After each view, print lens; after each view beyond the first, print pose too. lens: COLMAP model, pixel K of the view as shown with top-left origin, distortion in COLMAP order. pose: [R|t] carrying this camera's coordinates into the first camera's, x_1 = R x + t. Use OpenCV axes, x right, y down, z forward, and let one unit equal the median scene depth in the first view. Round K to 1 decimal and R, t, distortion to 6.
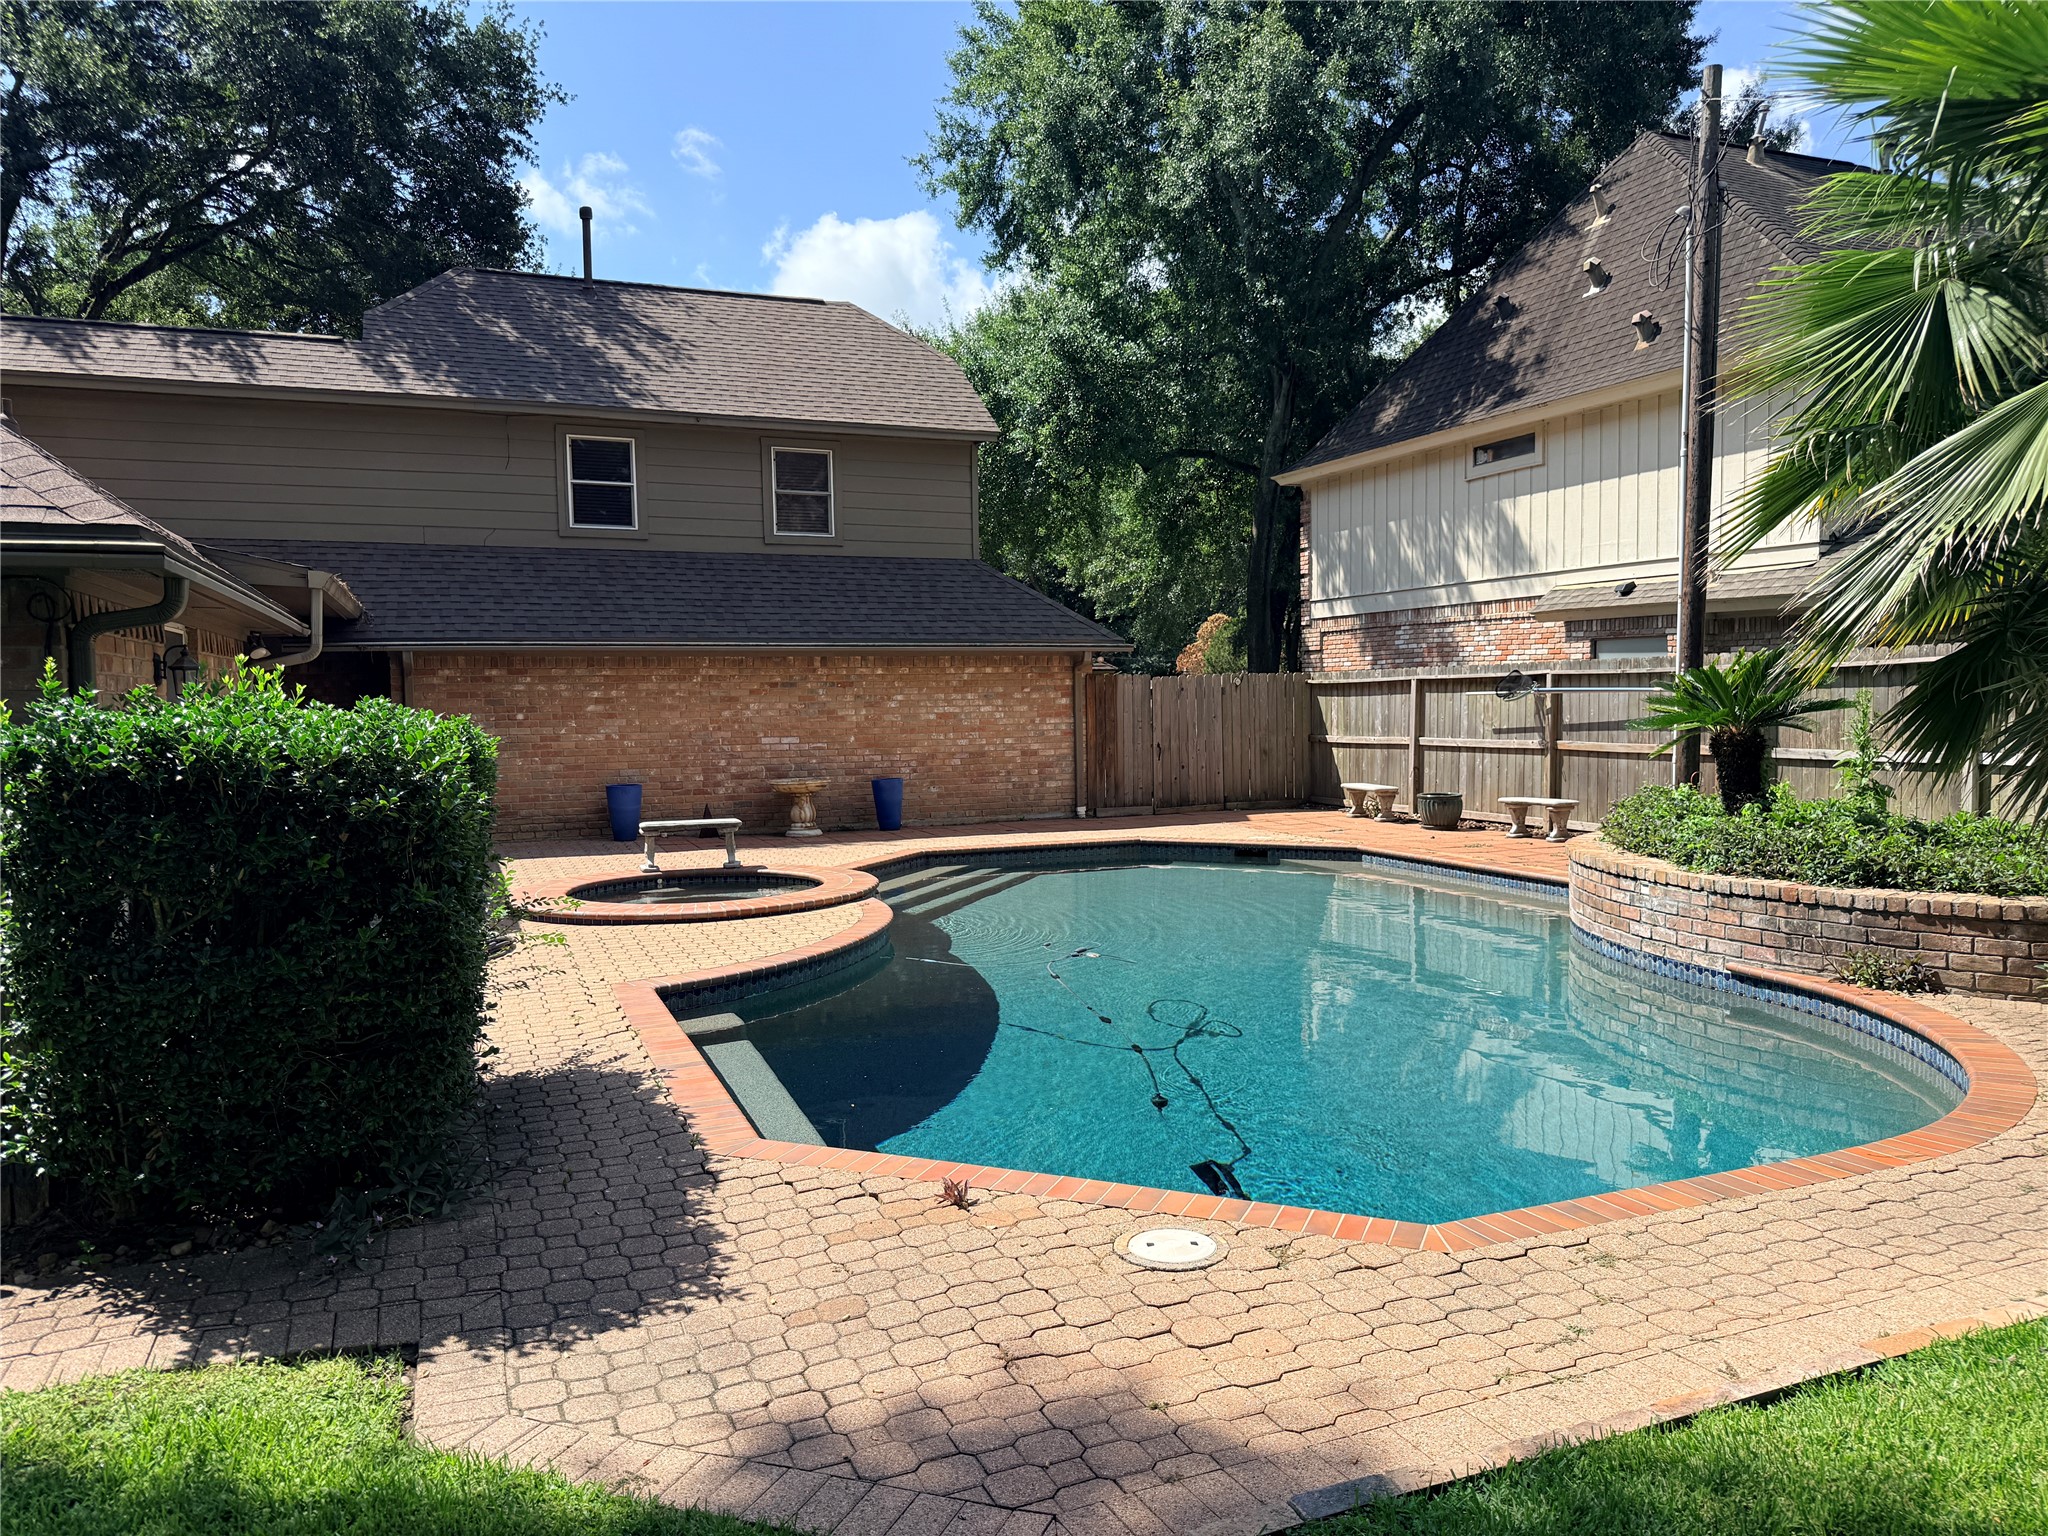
lens RADIAL K [[1232.2, 0, 1009.4], [0, 1232.2, 779.9], [0, 0, 1]] dist [0.117136, -0.186182]
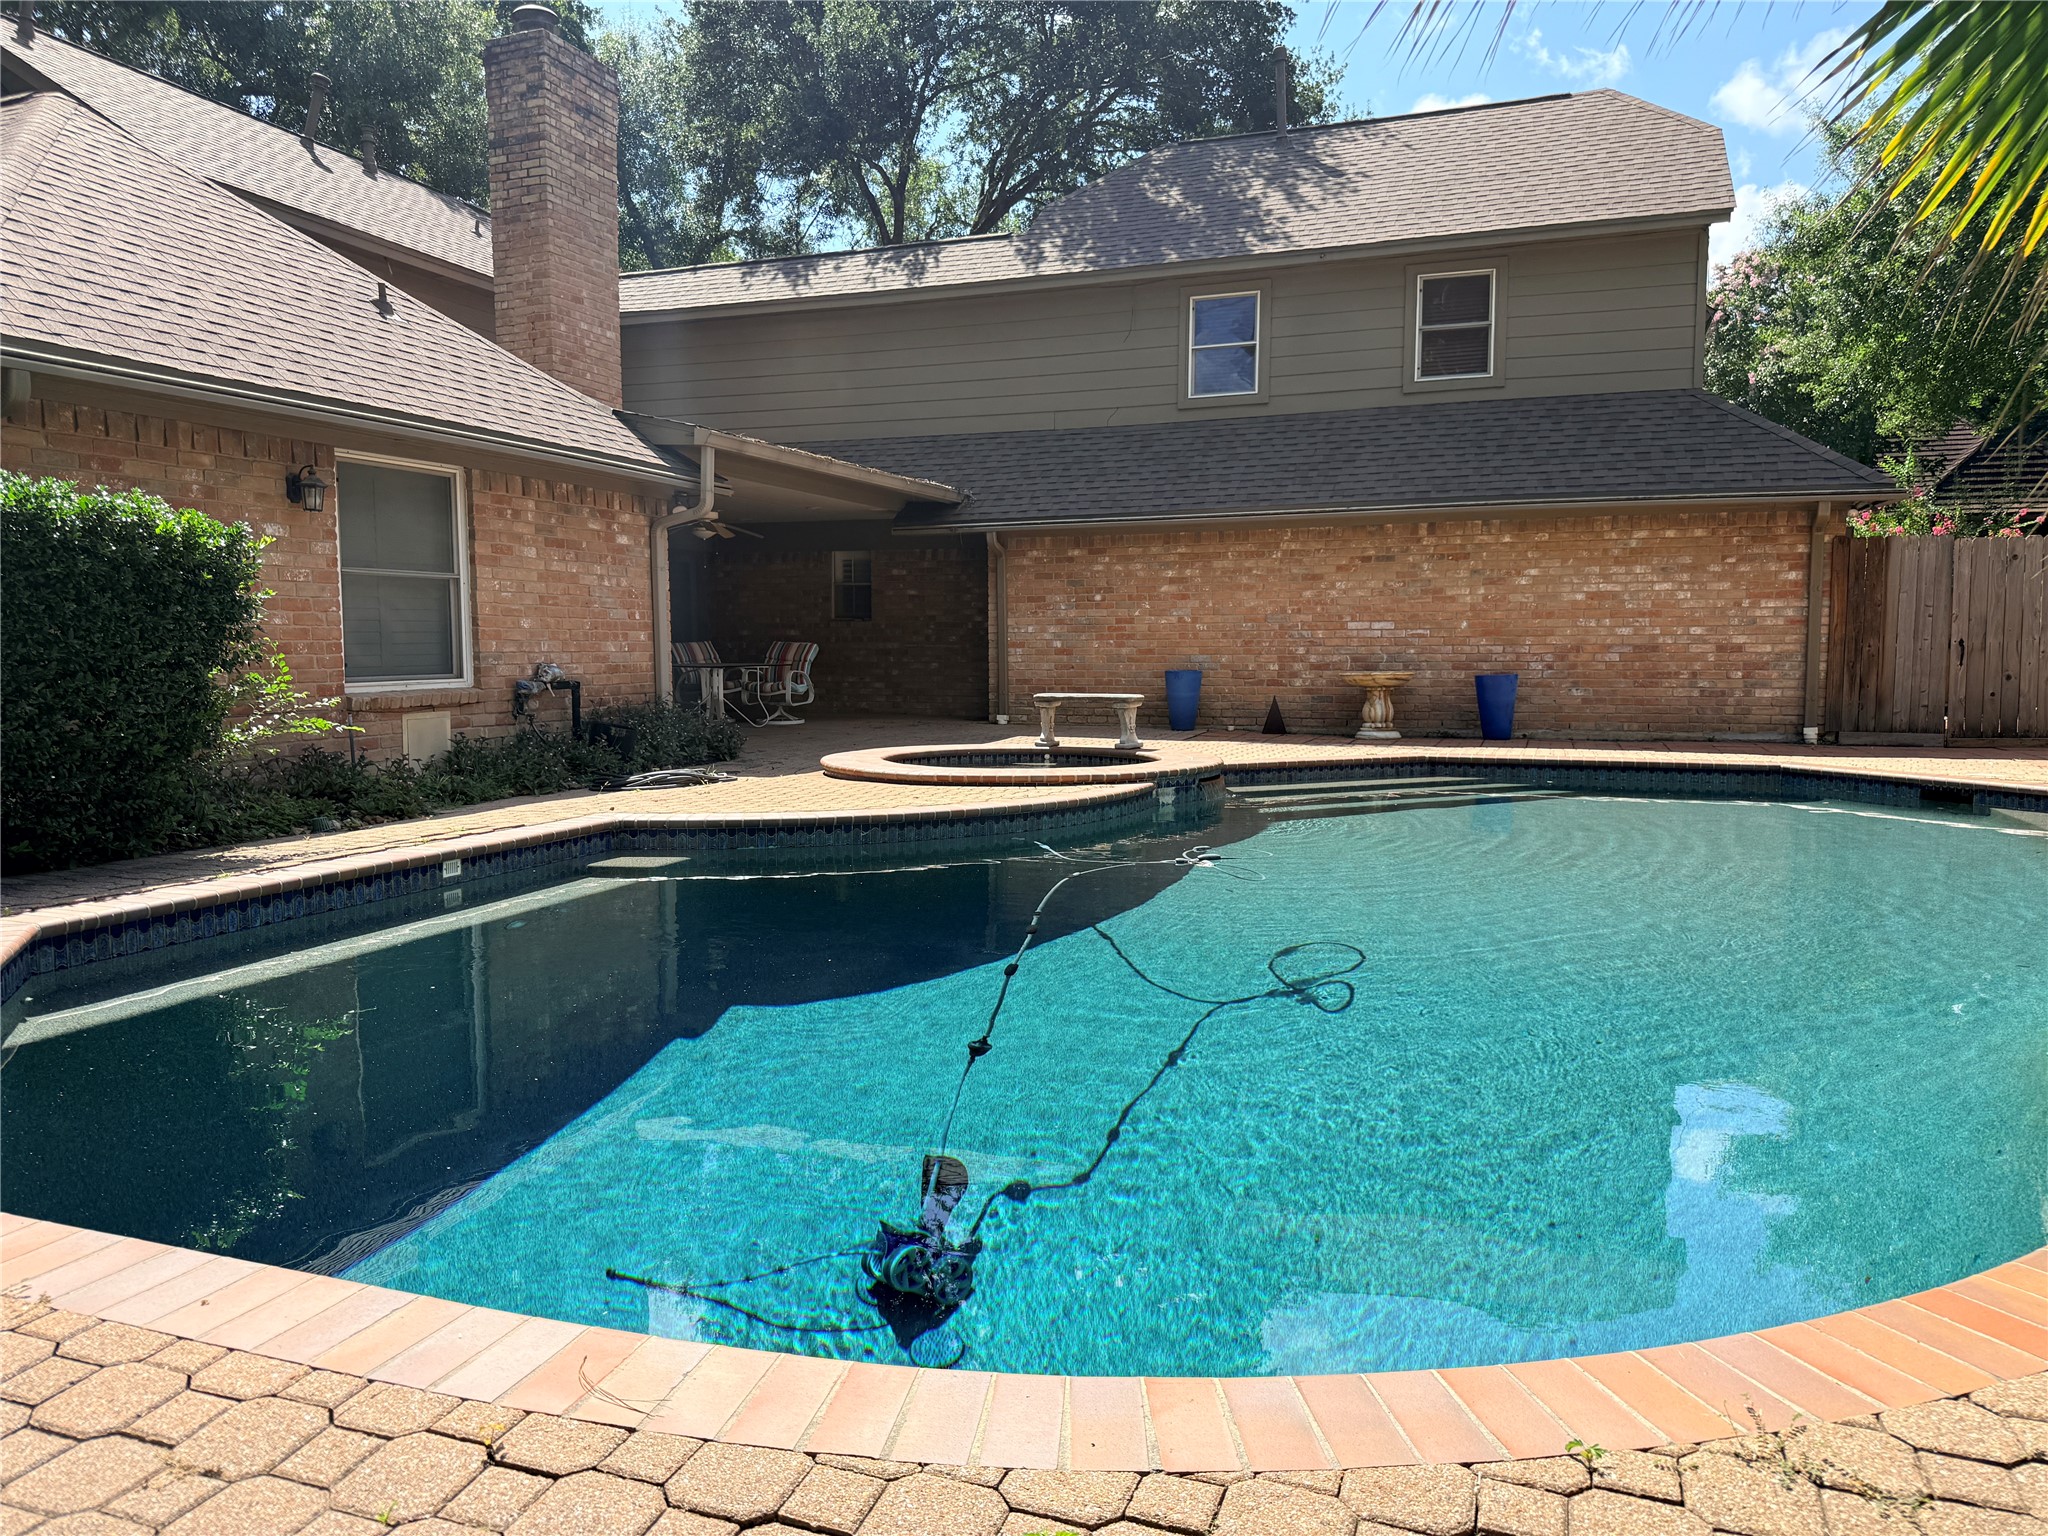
lens RADIAL K [[1232.2, 0, 1009.4], [0, 1232.2, 779.9], [0, 0, 1]] dist [0.117136, -0.186182]
pose [[0.792156, 0.086263, -0.604192, 0.142487], [-0.043168, 0.995401, 0.085520, 0.011065], [0.608791, -0.041663, 0.792236, 0.169139]]
